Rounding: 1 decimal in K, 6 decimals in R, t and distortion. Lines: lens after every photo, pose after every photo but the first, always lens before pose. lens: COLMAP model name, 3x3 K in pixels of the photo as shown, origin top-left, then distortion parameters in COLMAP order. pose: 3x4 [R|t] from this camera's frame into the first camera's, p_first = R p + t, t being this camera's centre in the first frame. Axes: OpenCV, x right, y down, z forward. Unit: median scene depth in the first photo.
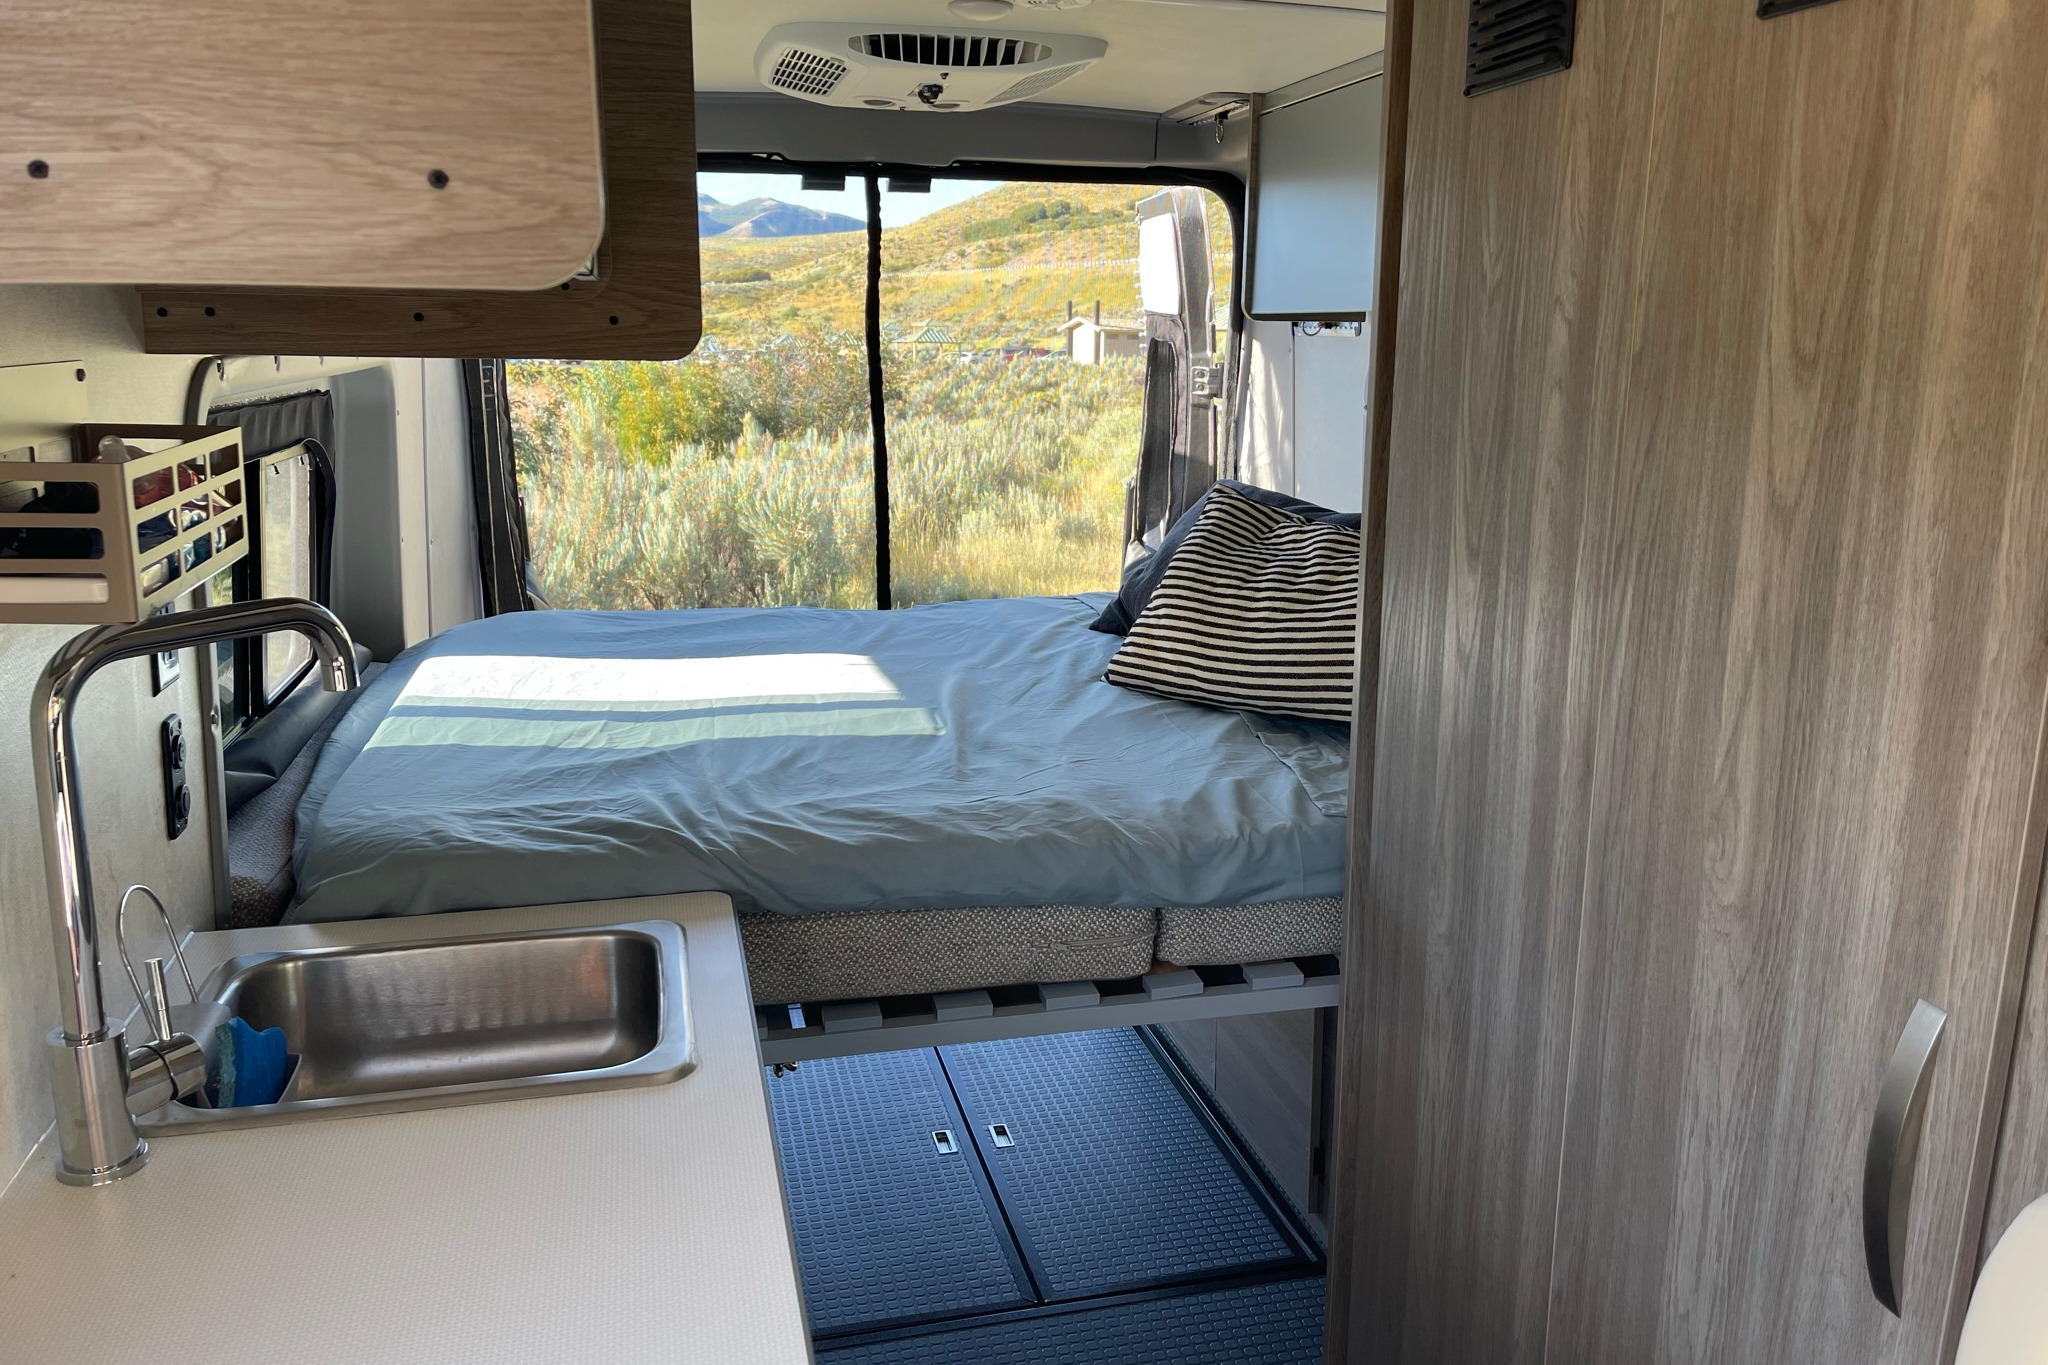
lens RADIAL K [[1546.0, 0, 1036.5], [0, 1546.0, 658.0], [0, 0, 1]] dist [0.052467, -0.070831]
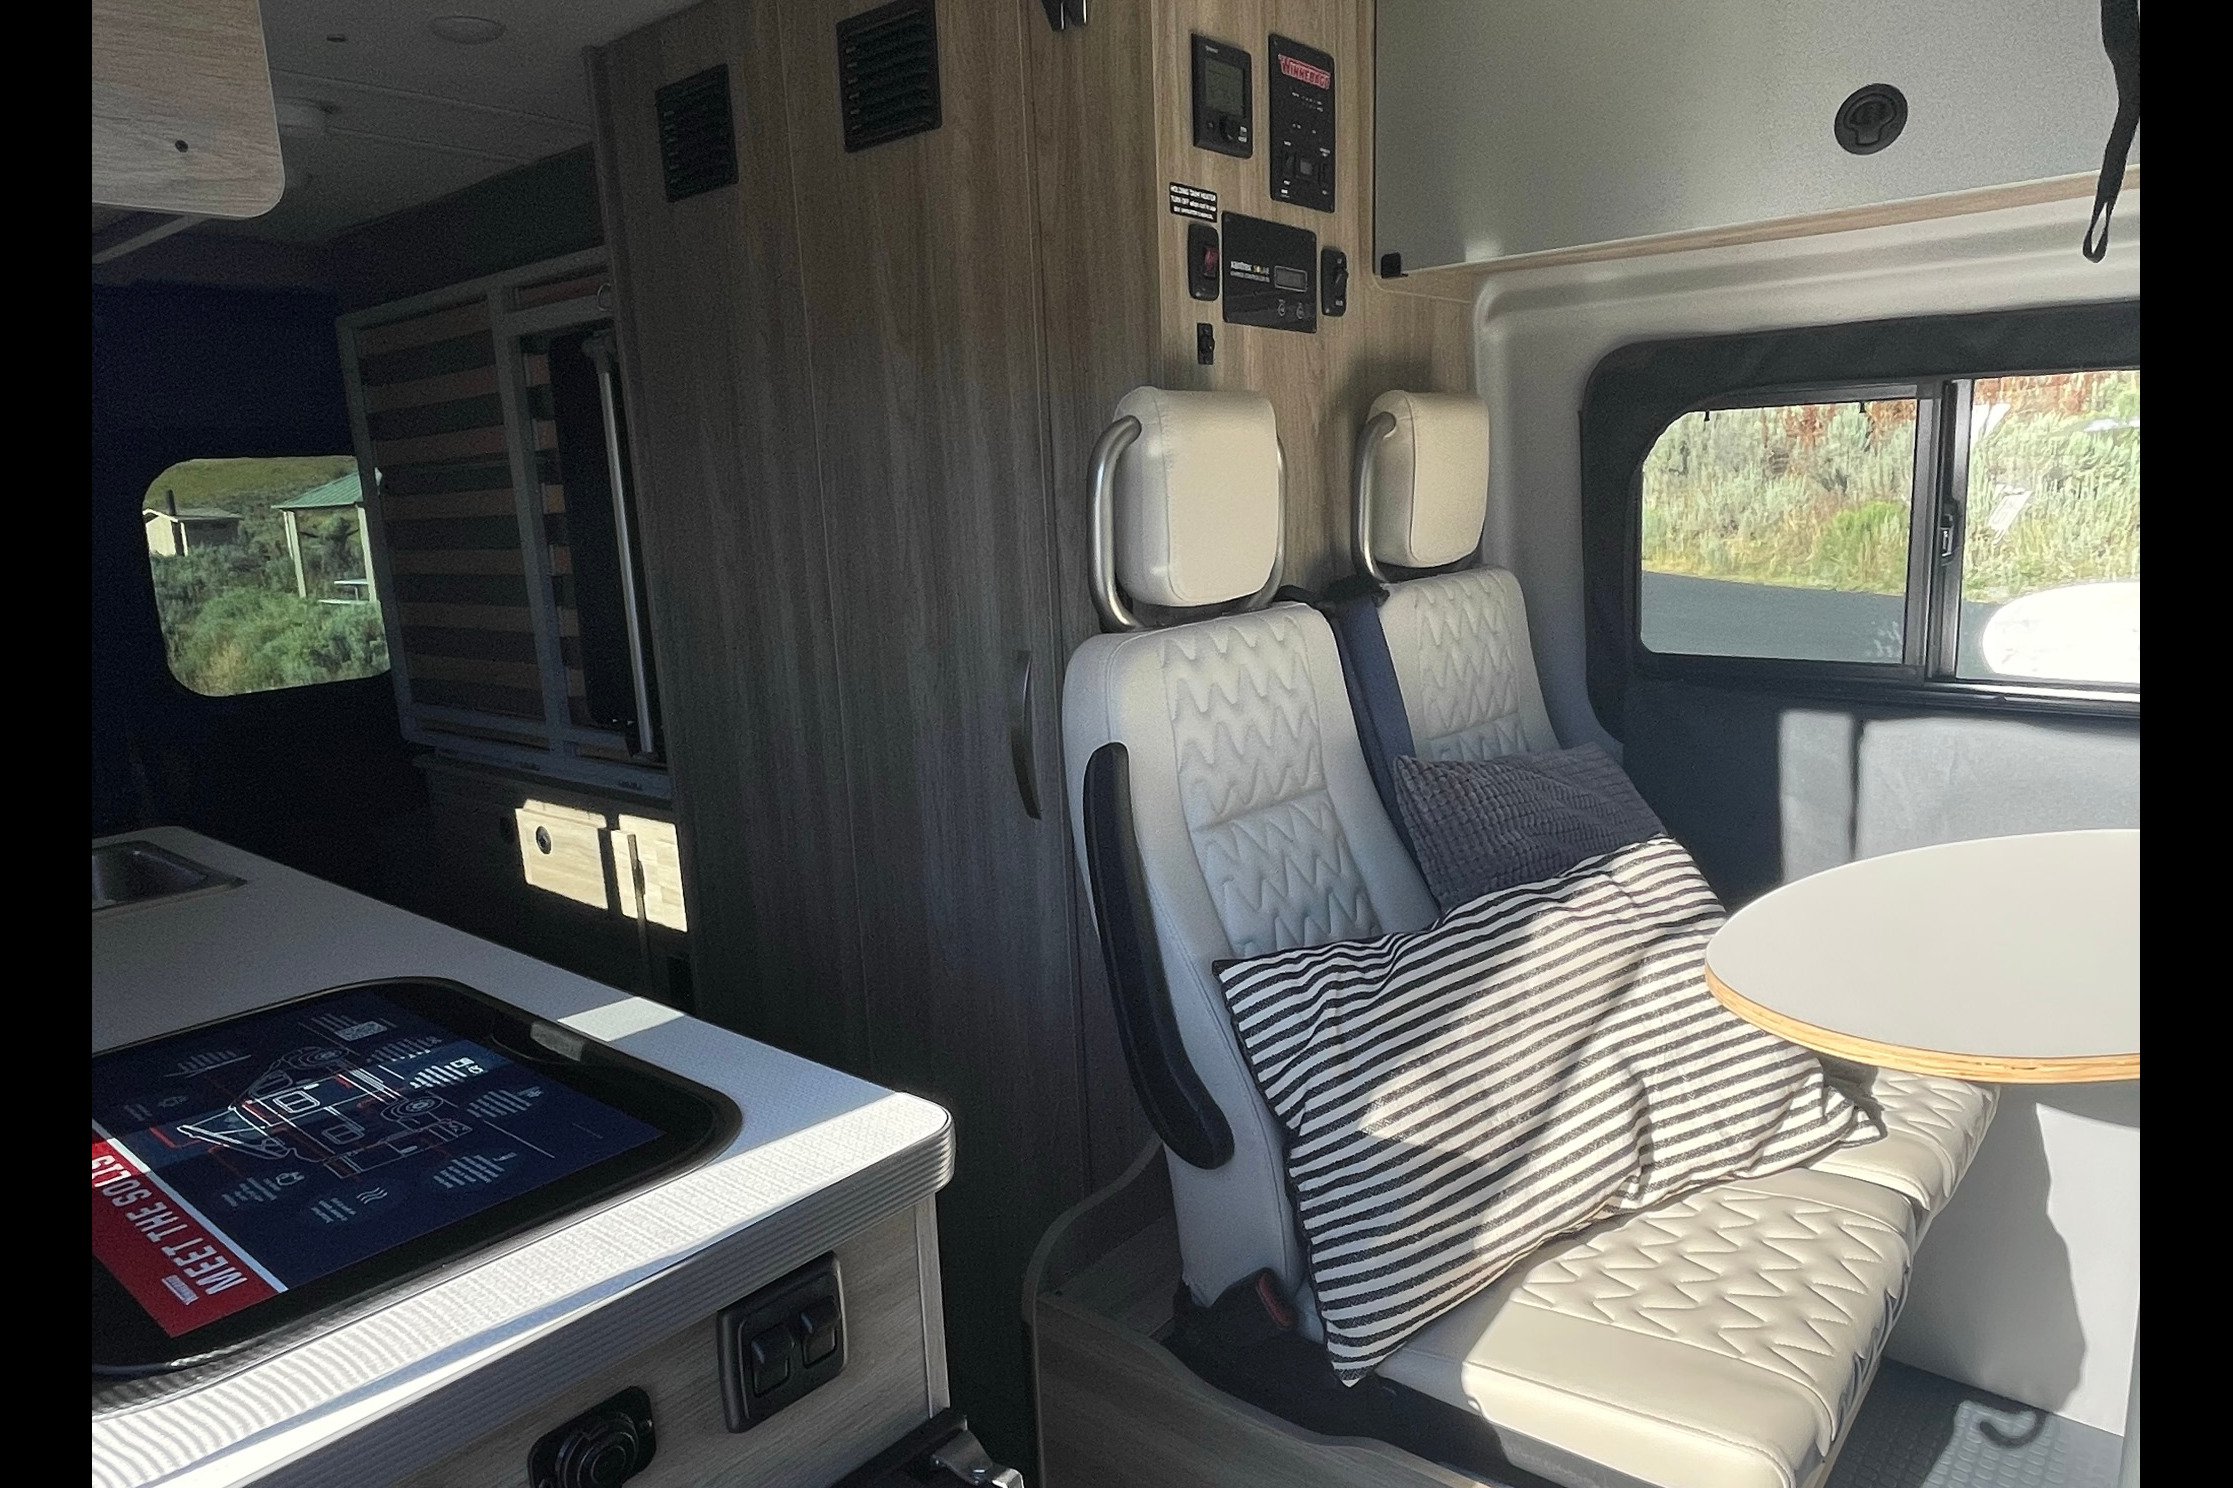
lens RADIAL K [[1434.5, 0, 1116.5], [0, 1434.5, 744.0], [0, 0, 1]] dist [-0.004153, -0.000563]
pose [[0.806847, -0.155174, 0.570016, -0.209482], [0.180561, 0.983489, 0.012151, 0.186780], [-0.562490, 0.093119, 0.821544, -0.294738]]
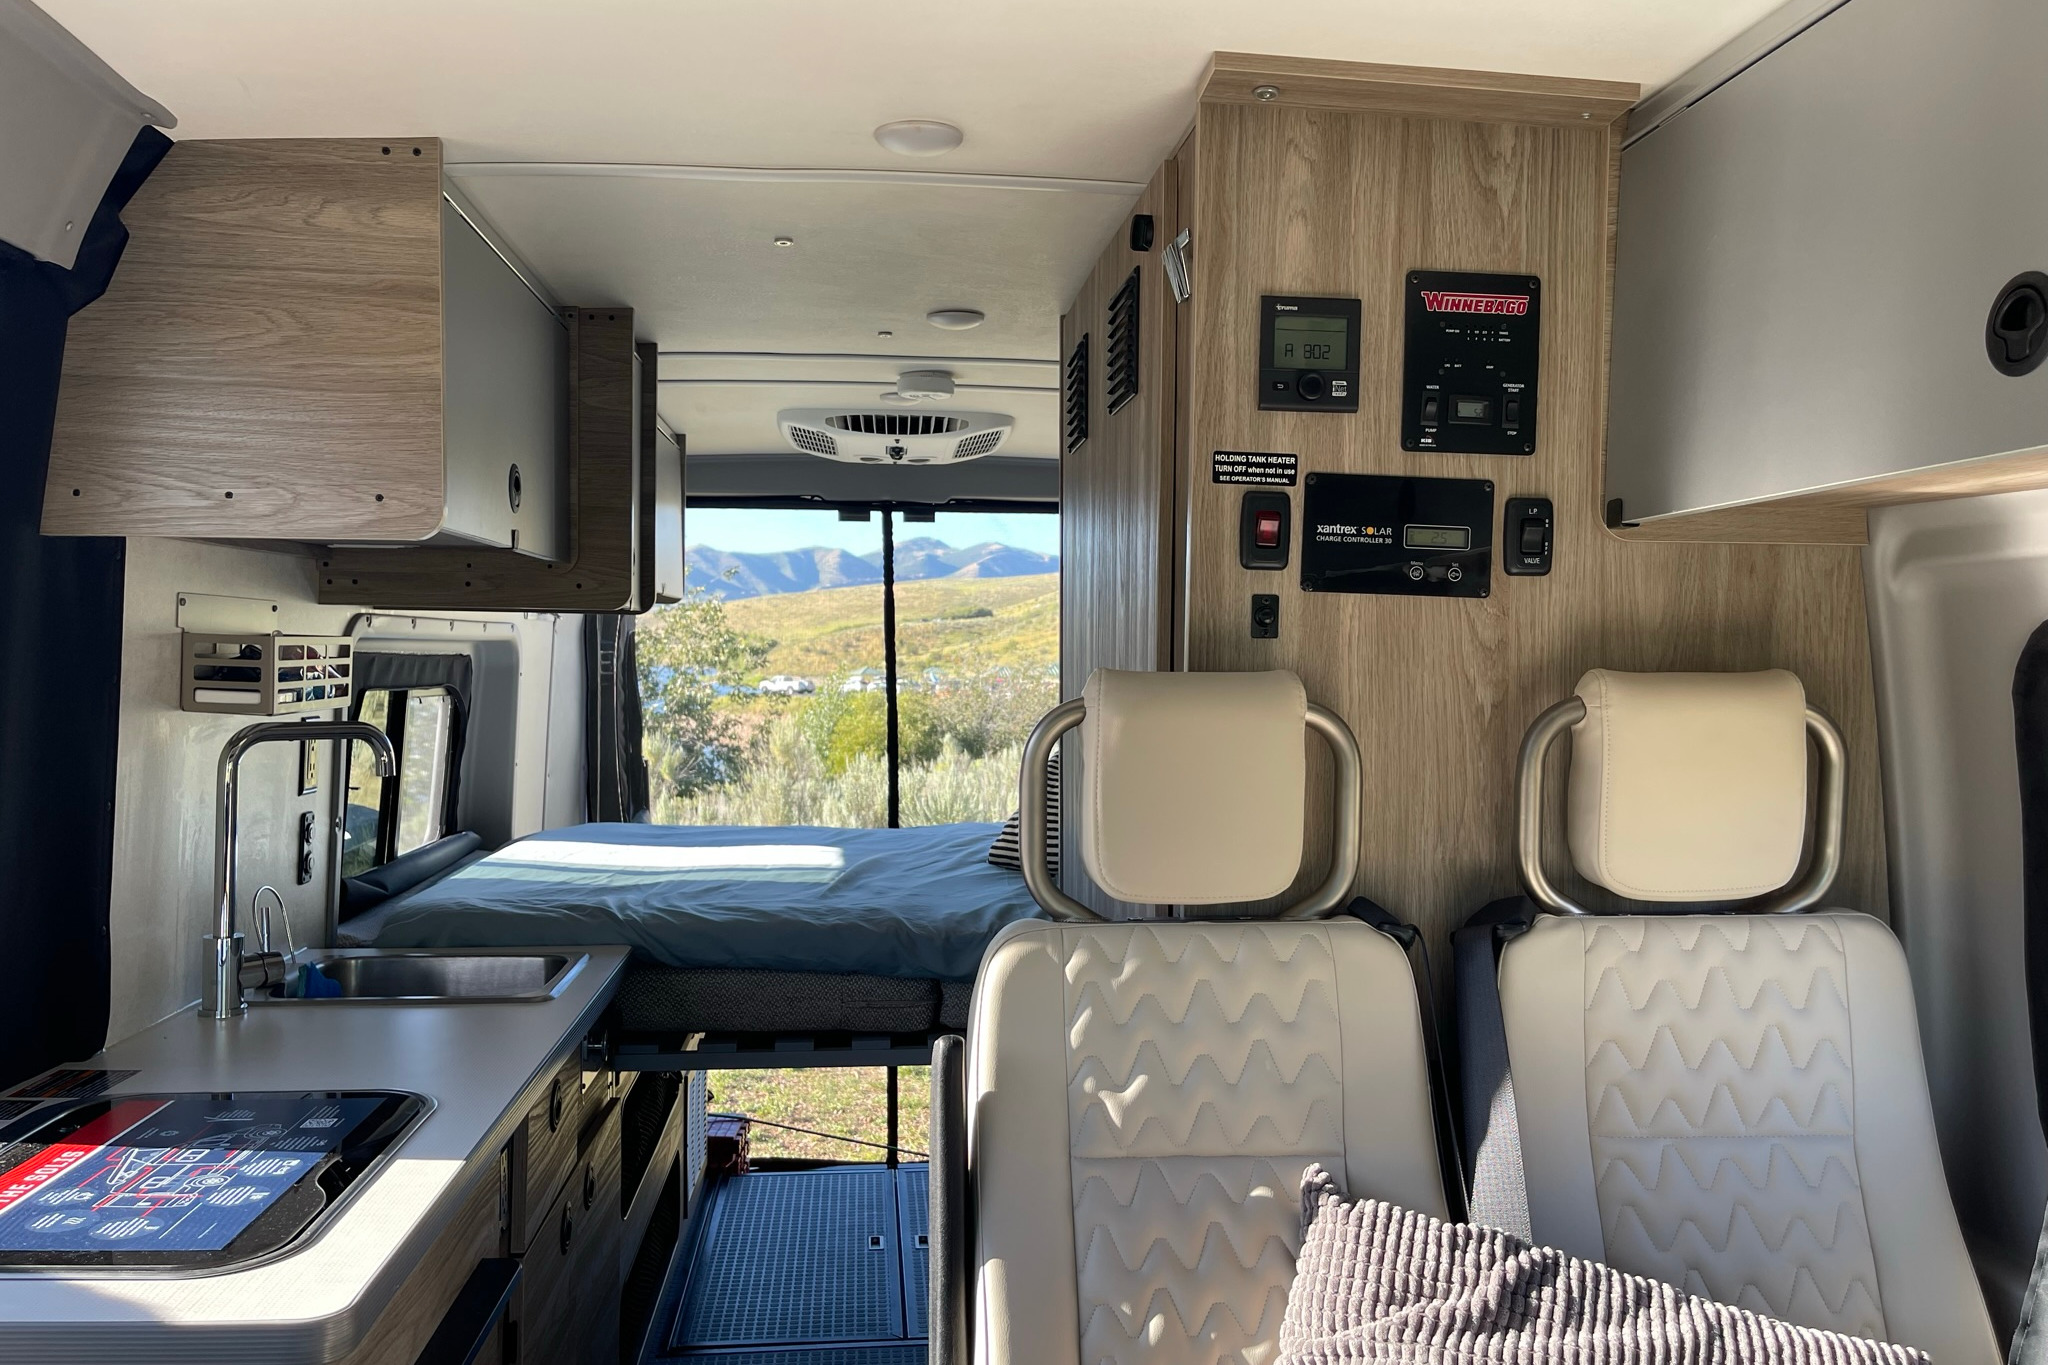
lens RADIAL K [[1546.0, 0, 1036.5], [0, 1546.0, 658.0], [0, 0, 1]] dist [0.052467, -0.070831]
pose [[0.989841, -0.002207, -0.142161, 0.393867], [-0.027797, 0.977579, -0.208724, 0.170101], [0.139434, 0.210555, 0.967587, -0.474745]]
